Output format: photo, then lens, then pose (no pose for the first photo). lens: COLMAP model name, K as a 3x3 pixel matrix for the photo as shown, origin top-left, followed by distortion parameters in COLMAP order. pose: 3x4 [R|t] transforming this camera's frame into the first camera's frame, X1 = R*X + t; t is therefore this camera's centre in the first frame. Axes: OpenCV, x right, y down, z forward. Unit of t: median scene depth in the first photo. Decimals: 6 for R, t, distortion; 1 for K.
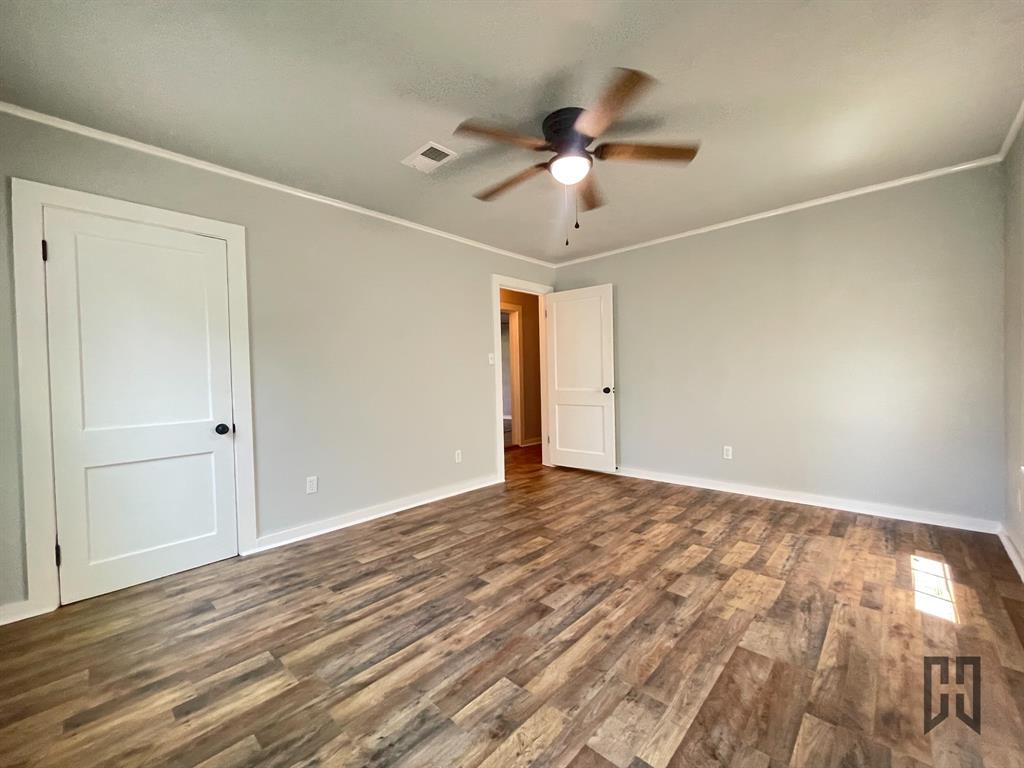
lens RADIAL K [[420.6, 0, 504.4], [0, 420.6, 383.9], [0, 0, 1]] dist [0.007929, 0.000362]
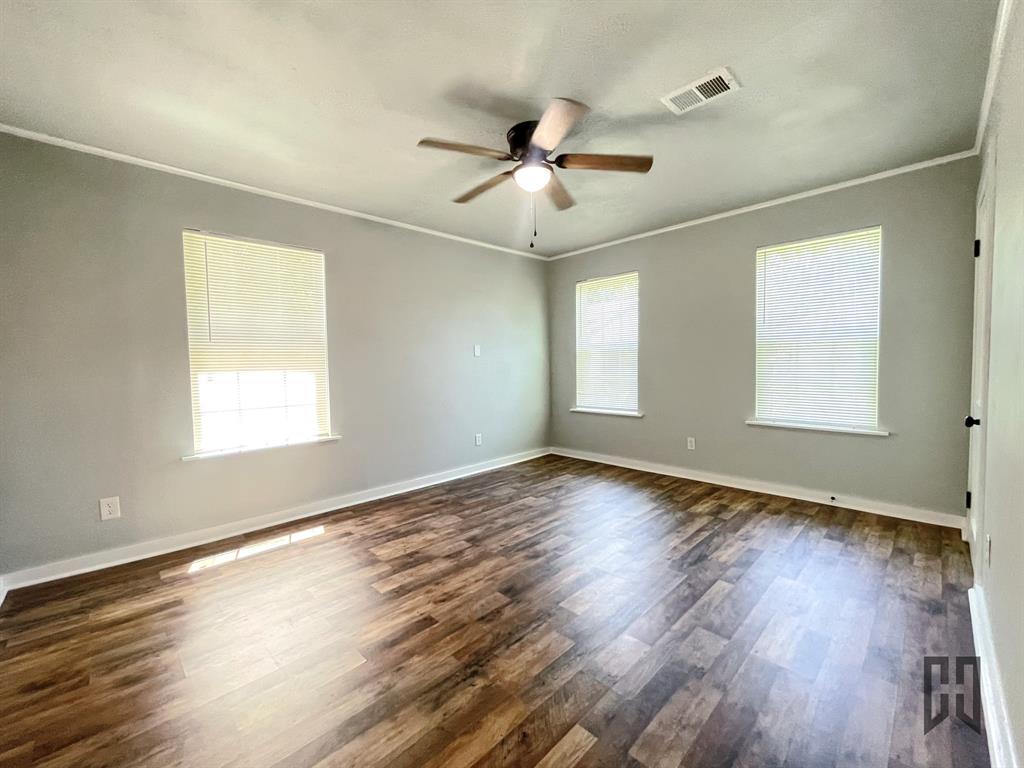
lens RADIAL K [[420.6, 0, 504.4], [0, 420.6, 383.9], [0, 0, 1]] dist [0.007929, 0.000362]
pose [[-0.998123, 0.037725, 0.048234, 0.219891], [0.040730, 0.997187, 0.062916, -0.065633], [-0.045725, 0.064763, -0.996853, 2.319466]]
